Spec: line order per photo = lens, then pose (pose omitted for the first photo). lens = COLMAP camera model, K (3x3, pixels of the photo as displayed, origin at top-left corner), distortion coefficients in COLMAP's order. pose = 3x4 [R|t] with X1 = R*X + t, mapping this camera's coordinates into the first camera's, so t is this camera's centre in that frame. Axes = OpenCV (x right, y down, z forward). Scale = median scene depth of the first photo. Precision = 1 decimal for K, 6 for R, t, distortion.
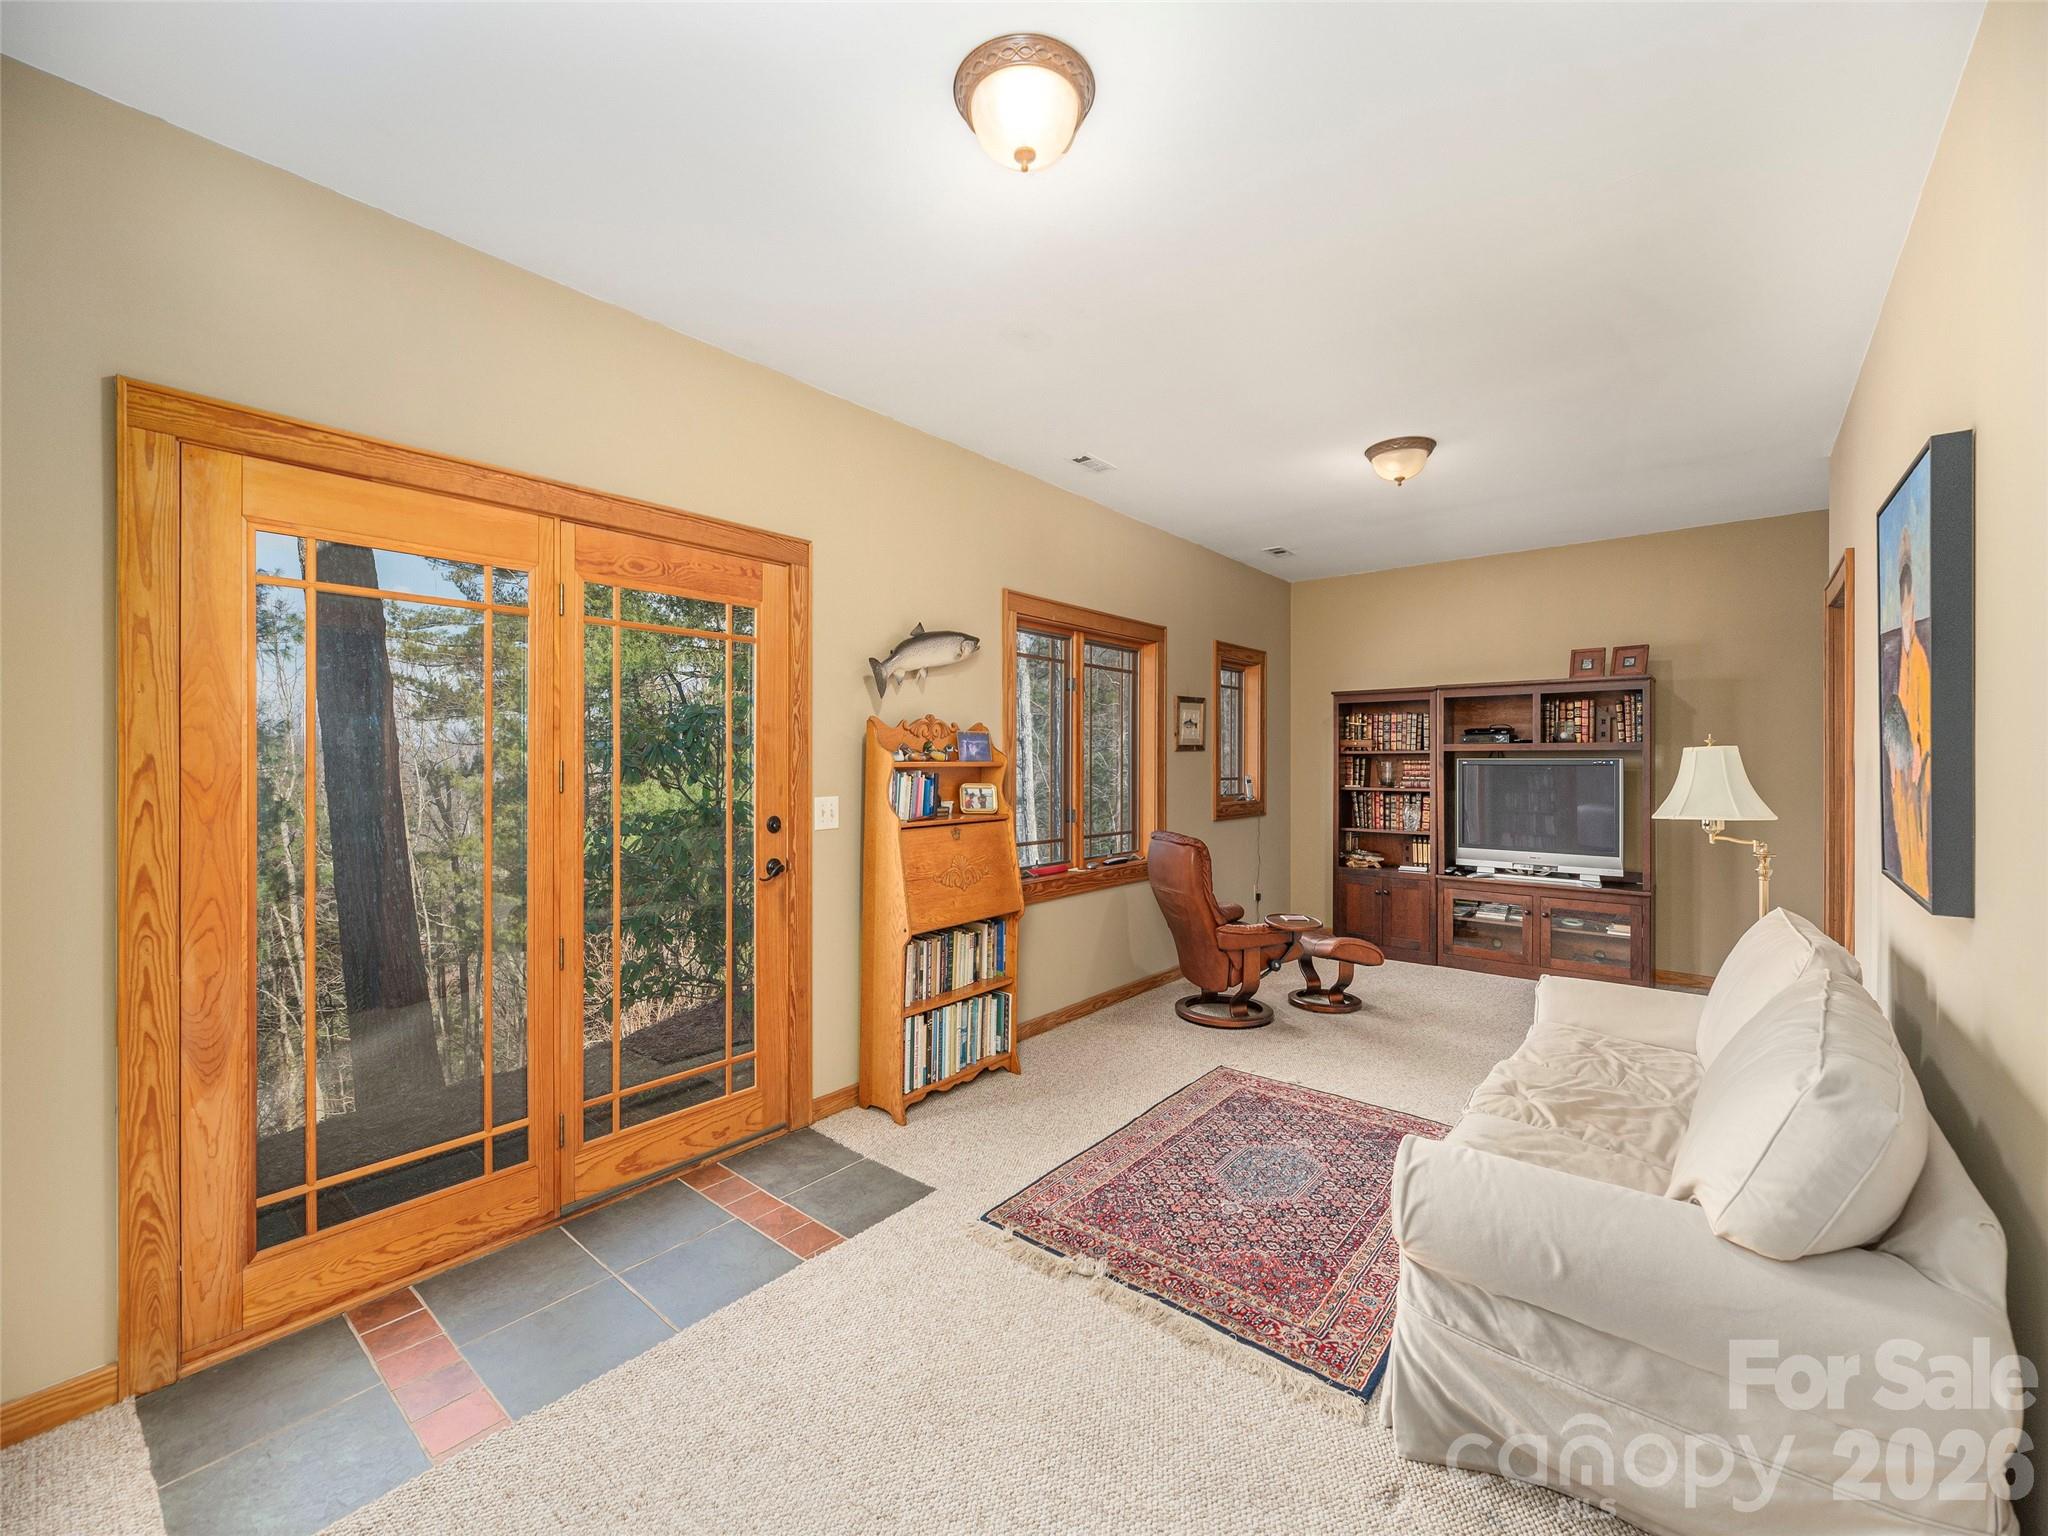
lens RADIAL K [[835.5, 0, 1018.3], [0, 835.5, 757.4], [0, 0, 1]] dist [-0.002614, -0.000266]
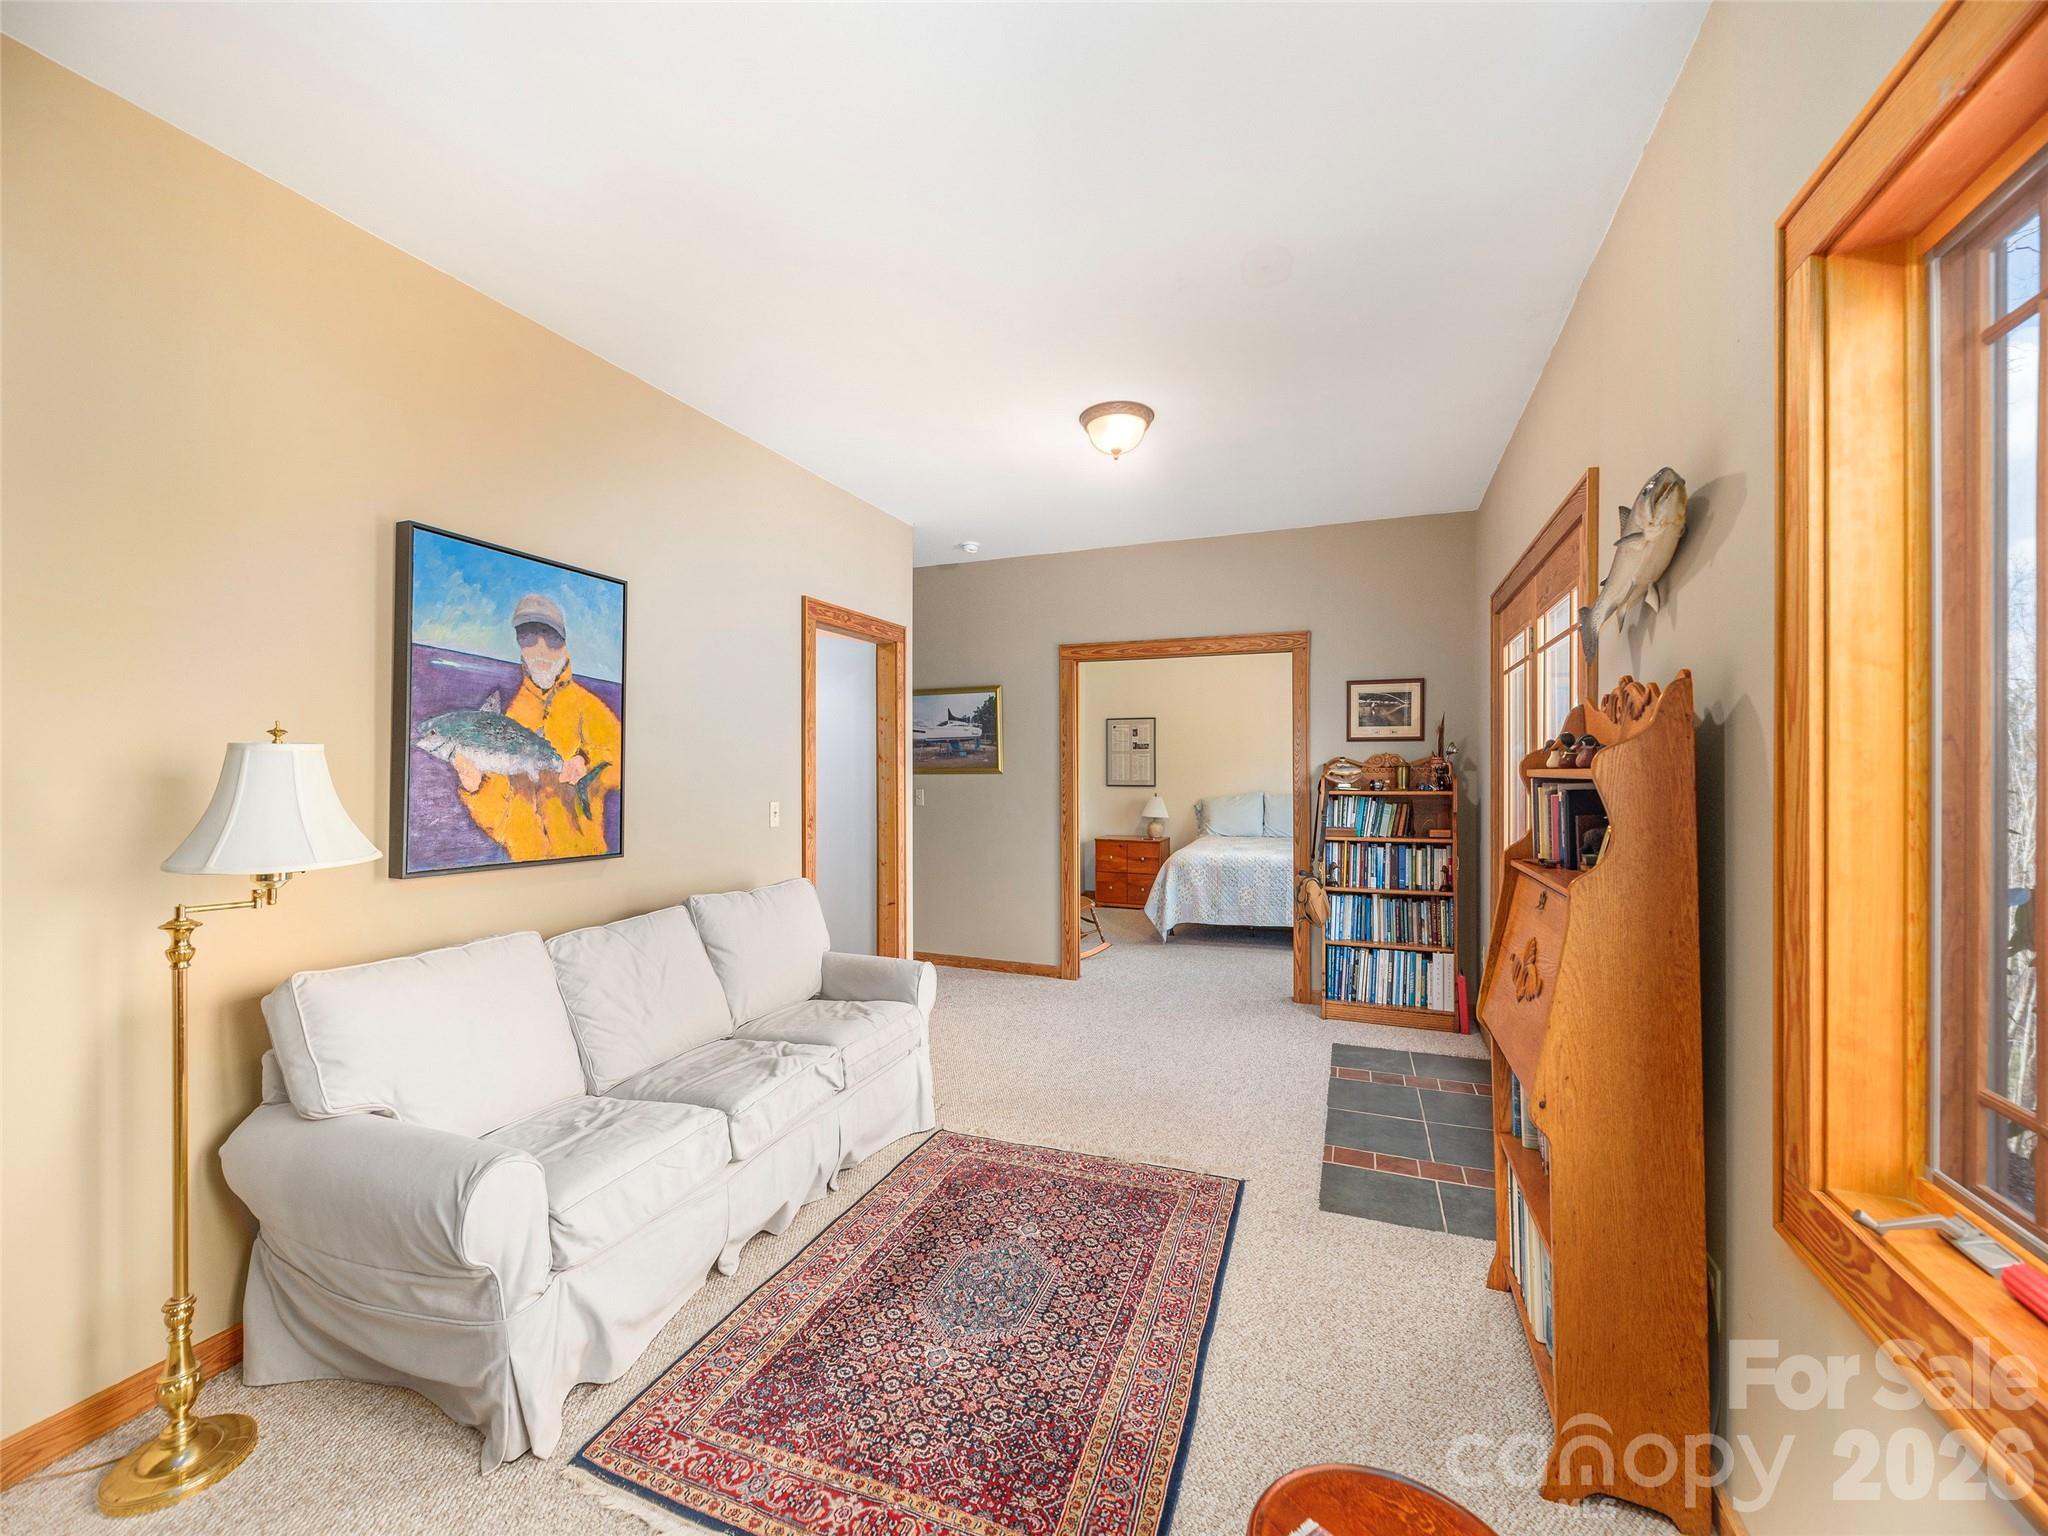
lens RADIAL K [[835.5, 0, 1024.5], [0, 835.5, 768.6], [0, 0, 1]] dist [-0.002614, -0.000266]
pose [[-0.949267, -0.002578, -0.314461, 0.282845], [-0.001411, 0.999991, -0.003938, 0.005025], [0.314468, -0.003295, -0.949262, 0.959866]]
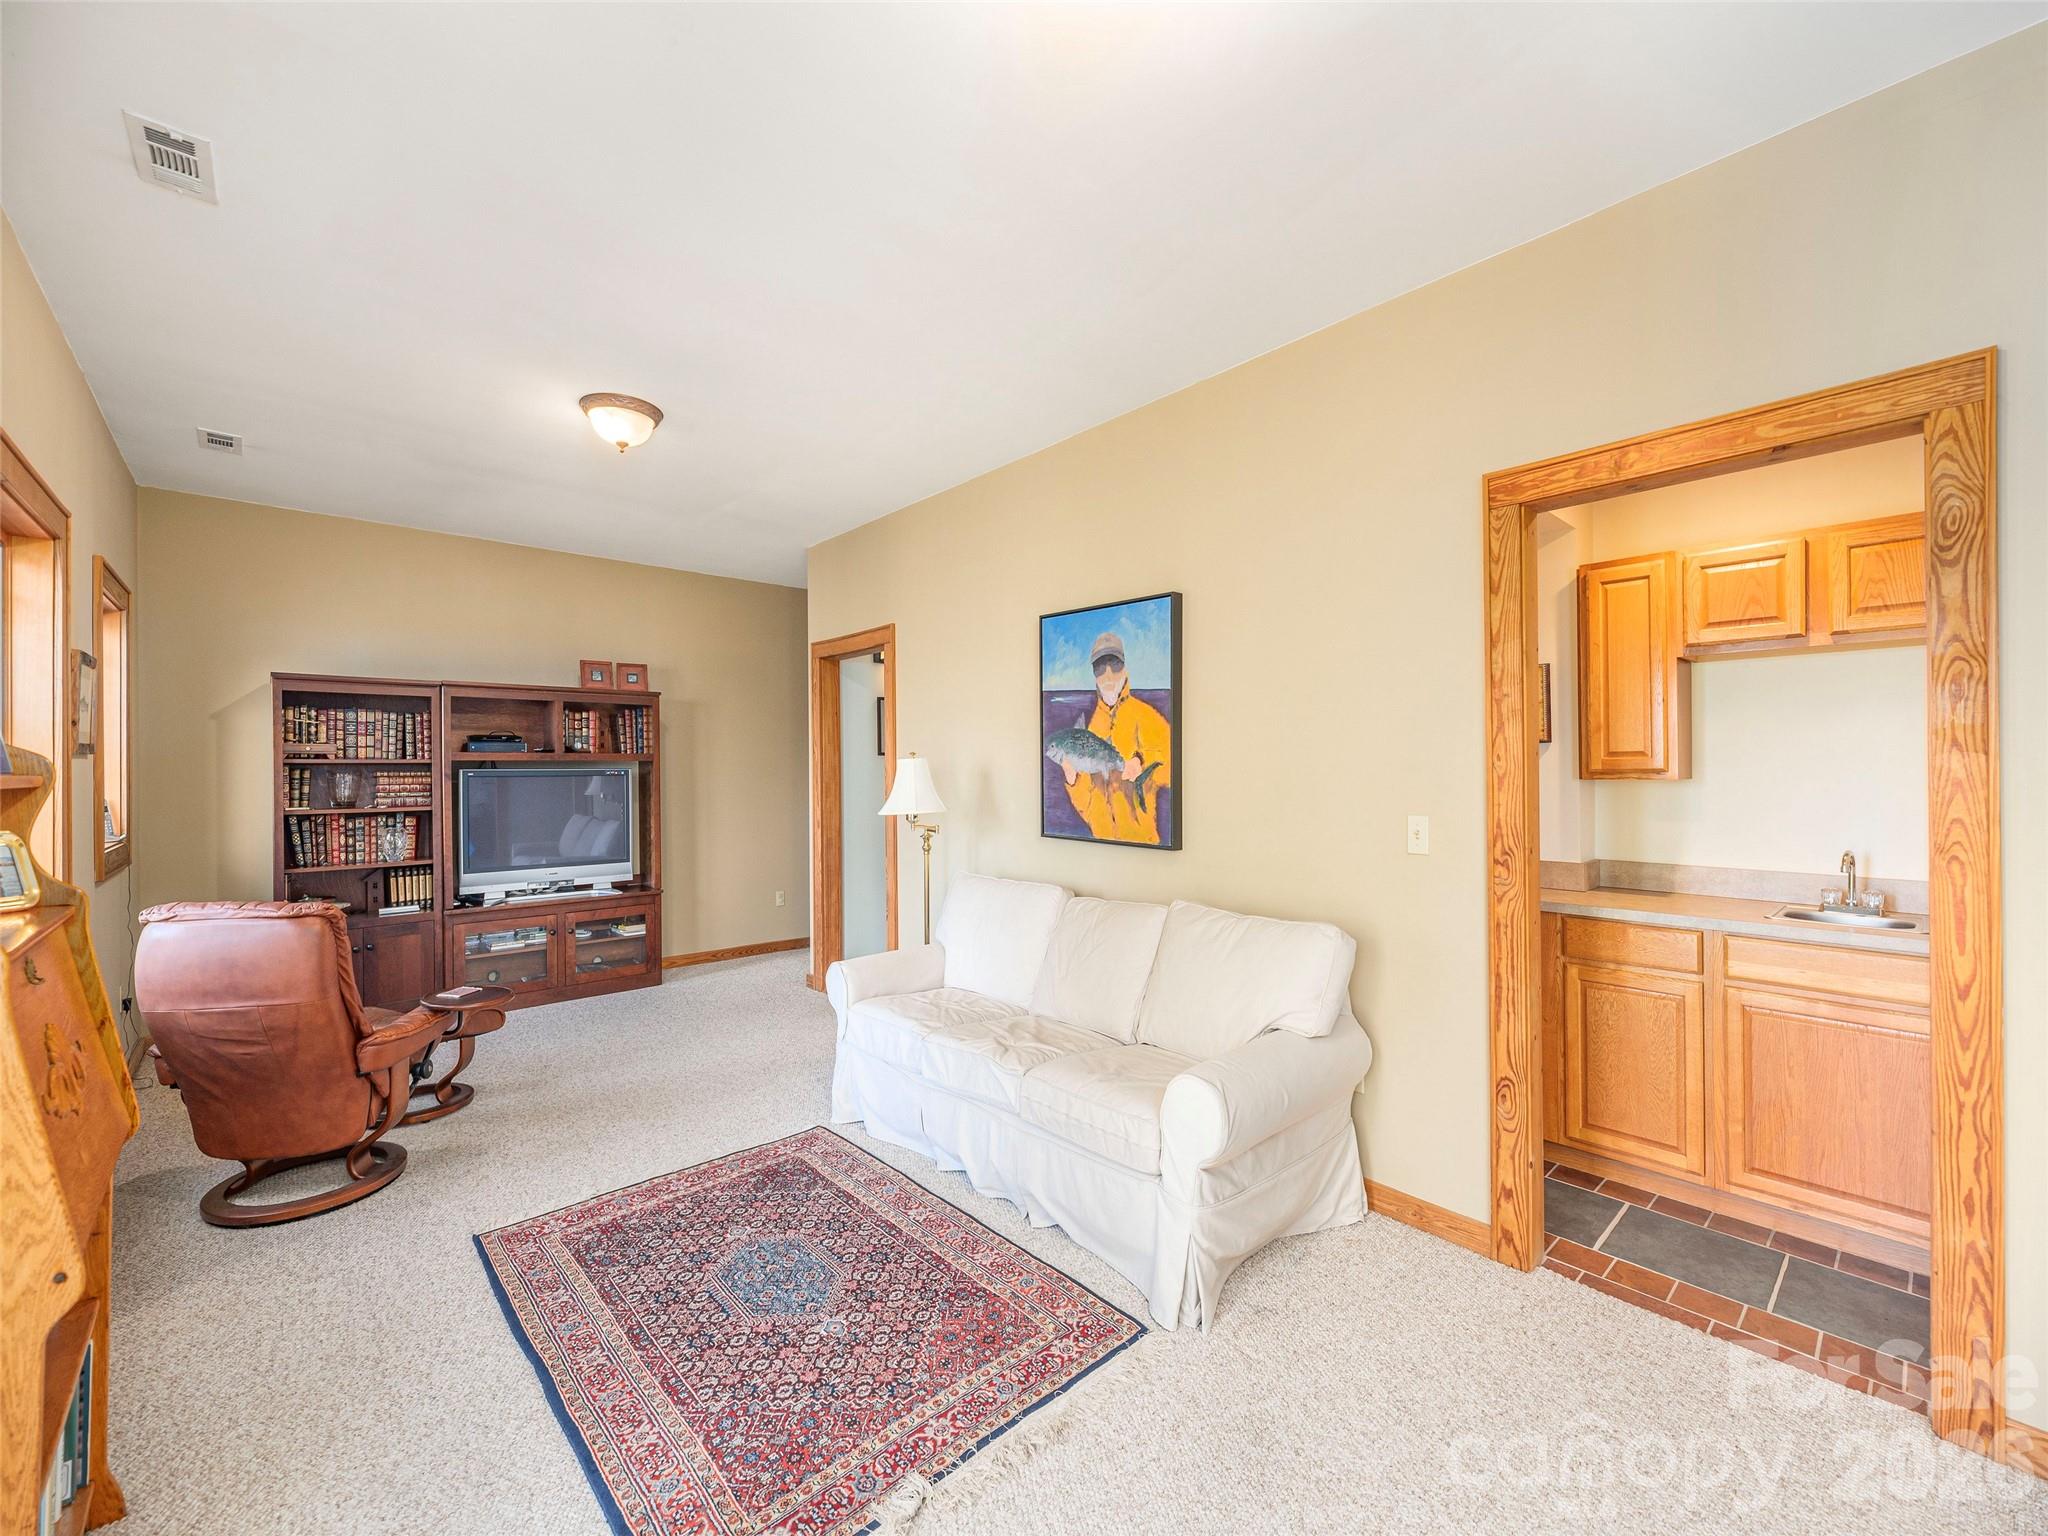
lens RADIAL K [[835.5, 0, 1024.8], [0, 835.5, 764.7], [0, 0, 1]] dist [-0.002614, -0.000266]
pose [[0.140974, 0.003056, 0.990009, -0.255960], [0.004737, 0.999982, -0.003761, 0.002635], [-0.990002, 0.005220, 0.140957, 0.352530]]
